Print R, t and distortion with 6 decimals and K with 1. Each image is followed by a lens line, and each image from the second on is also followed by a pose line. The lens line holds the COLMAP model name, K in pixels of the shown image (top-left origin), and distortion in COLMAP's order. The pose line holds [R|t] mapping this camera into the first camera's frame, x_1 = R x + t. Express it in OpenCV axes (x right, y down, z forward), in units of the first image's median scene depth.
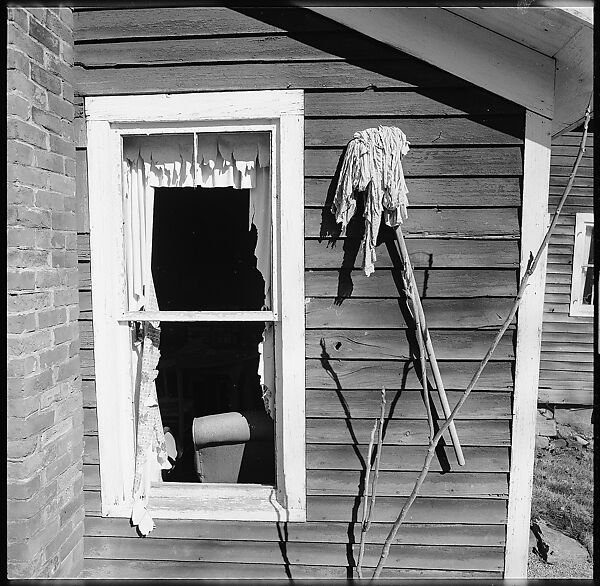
lens RADIAL K [[557.3, 0, 303.4], [0, 557.3, 293.3], [0, 0, 1]] dist [-0.041275, 0.011003]
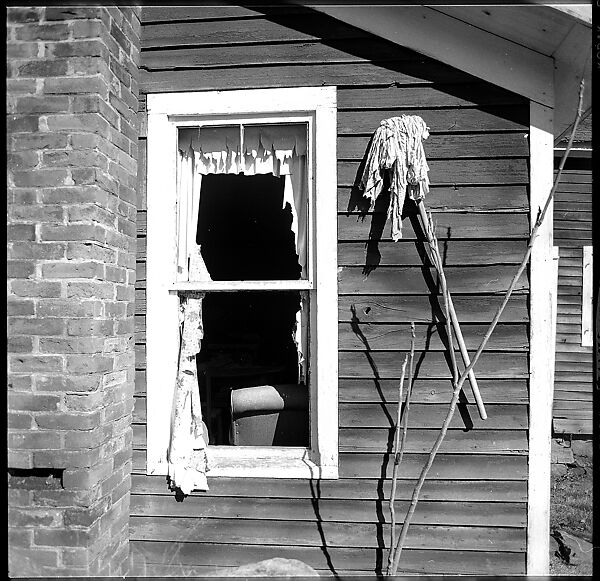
lens RADIAL K [[554.9, 0, 303.2], [0, 554.9, 295.4], [0, 0, 1]] dist [-0.055958, 0.030507]
pose [[0.999795, 0.001265, -0.020228, -0.043833], [-0.003419, 0.994271, -0.106833, 0.184847], [0.019977, 0.106880, 0.994071, -0.096600]]
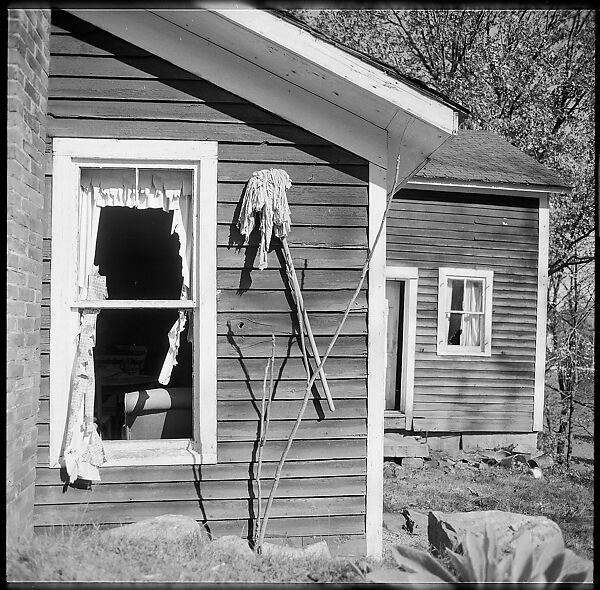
lens RADIAL K [[556.8, 0, 299.4], [0, 556.8, 299.9], [0, 0, 1]] dist [-0.052764, 0.023629]
pose [[0.984643, 0.009182, 0.174336, -0.035642], [0.011747, 0.992867, -0.118644, 0.198300], [-0.174182, 0.118870, 0.977513, -0.359881]]
